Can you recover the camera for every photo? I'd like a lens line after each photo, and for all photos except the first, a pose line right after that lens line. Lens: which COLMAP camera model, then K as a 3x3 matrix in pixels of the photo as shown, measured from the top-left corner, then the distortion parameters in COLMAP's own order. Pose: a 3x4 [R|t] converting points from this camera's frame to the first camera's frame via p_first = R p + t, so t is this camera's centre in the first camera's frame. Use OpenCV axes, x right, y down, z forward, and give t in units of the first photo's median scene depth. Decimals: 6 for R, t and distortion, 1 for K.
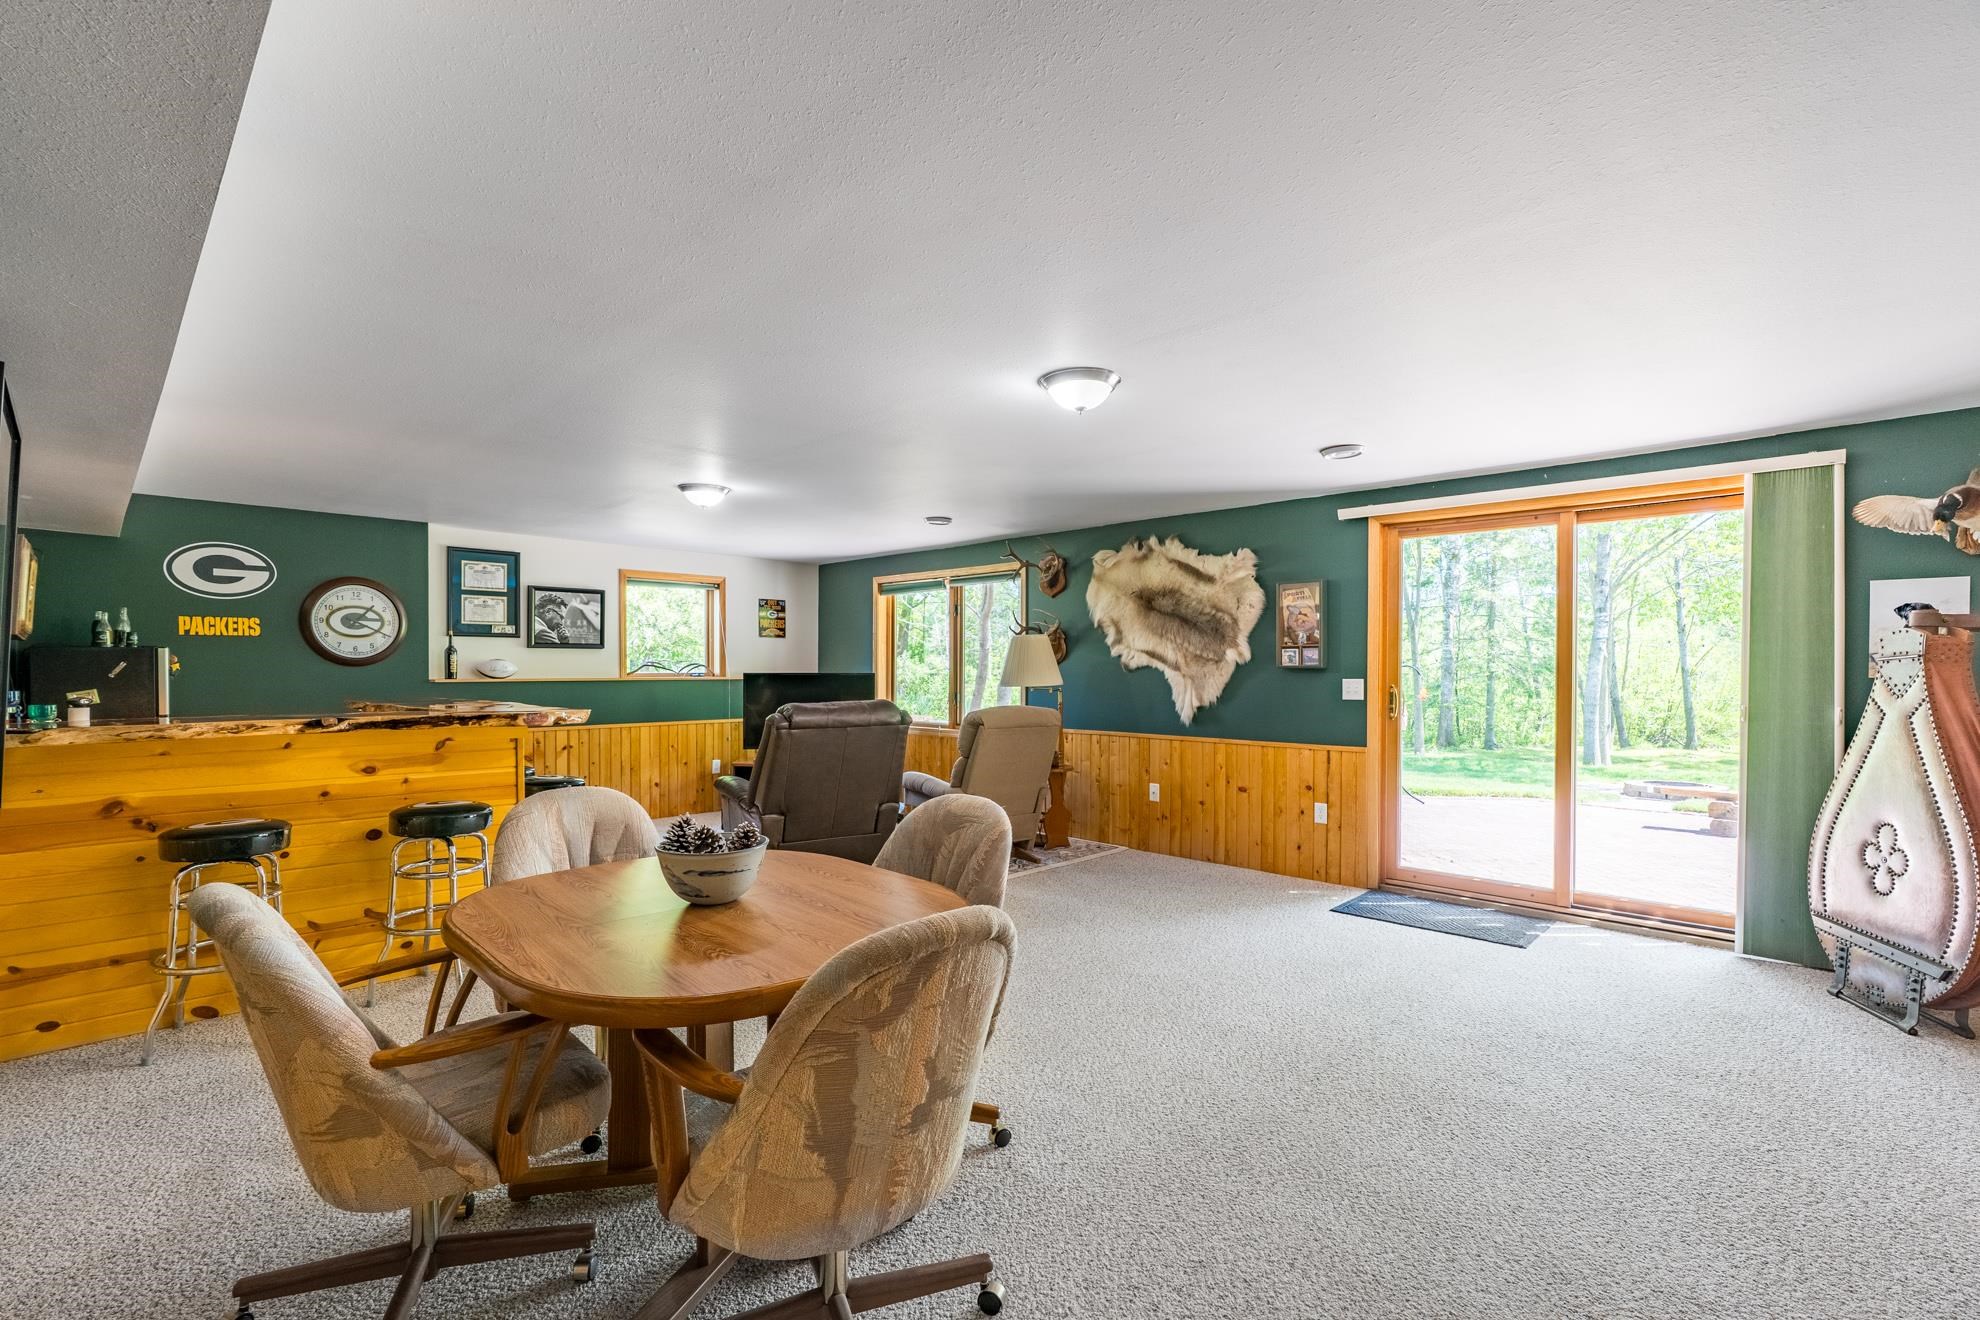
lens RADIAL K [[909.4, 0, 982.4], [0, 909.4, 666.7], [0, 0, 1]] dist [-0.008937, 0.003667]
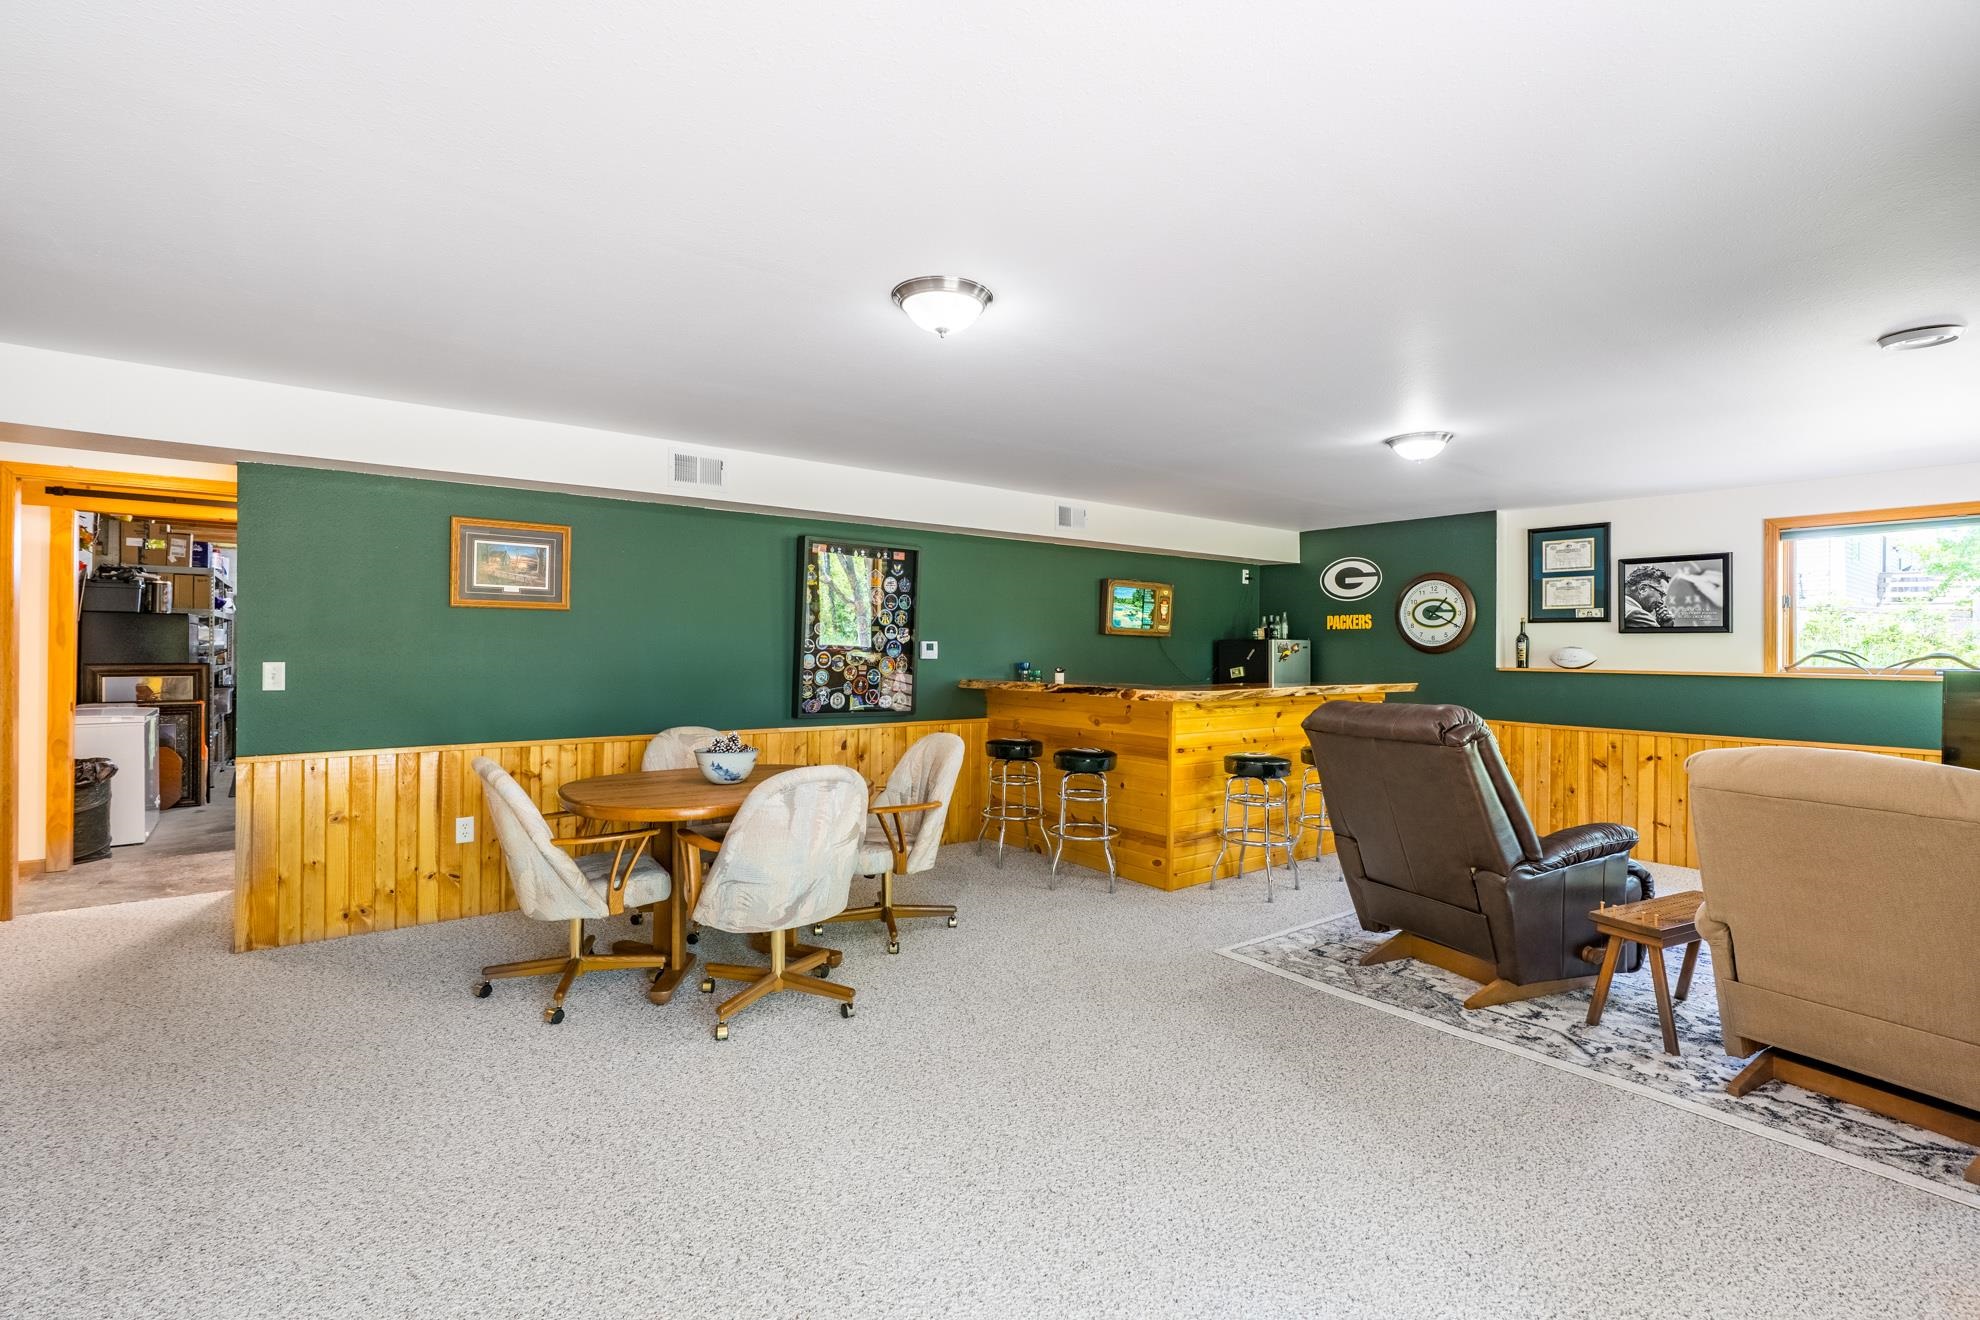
lens RADIAL K [[909.4, 0, 978.5], [0, 909.4, 646.8], [0, 0, 1]] dist [-0.008937, 0.003667]
pose [[-0.170626, -0.001732, -0.985334, 0.449089], [-0.007762, 0.999970, -0.000413, -0.003642], [0.985305, 0.007578, -0.170634, 0.581265]]
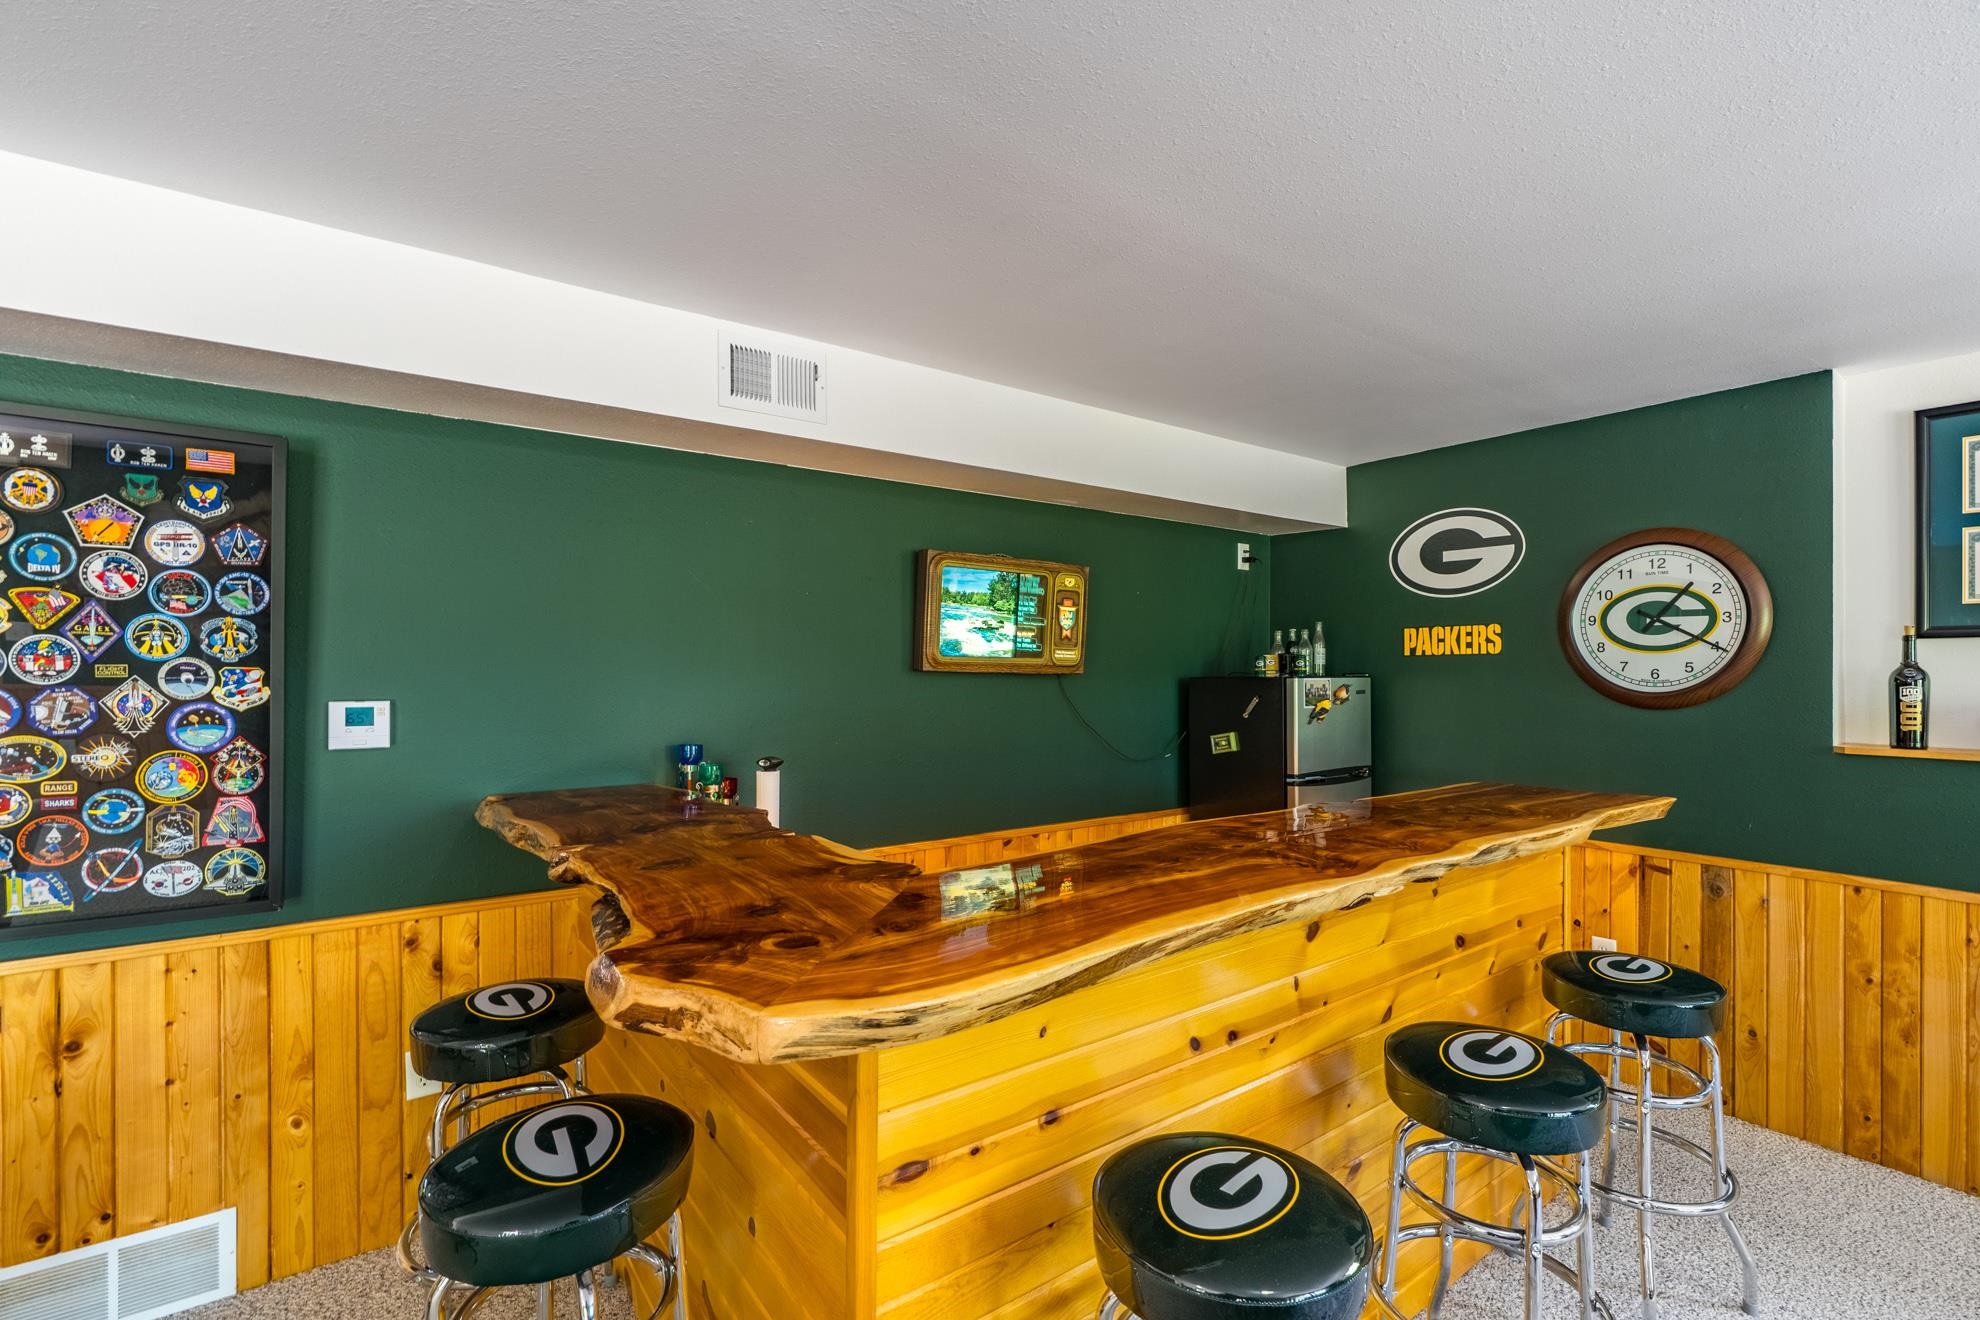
lens RADIAL K [[909.4, 0, 993.5], [0, 909.4, 673.2], [0, 0, 1]] dist [-0.008937, 0.003667]
pose [[-0.182871, 0.003808, -0.983130, -0.126650], [0.000169, 0.999993, 0.003842, -0.020103], [0.983137, 0.000537, -0.182870, 0.666169]]
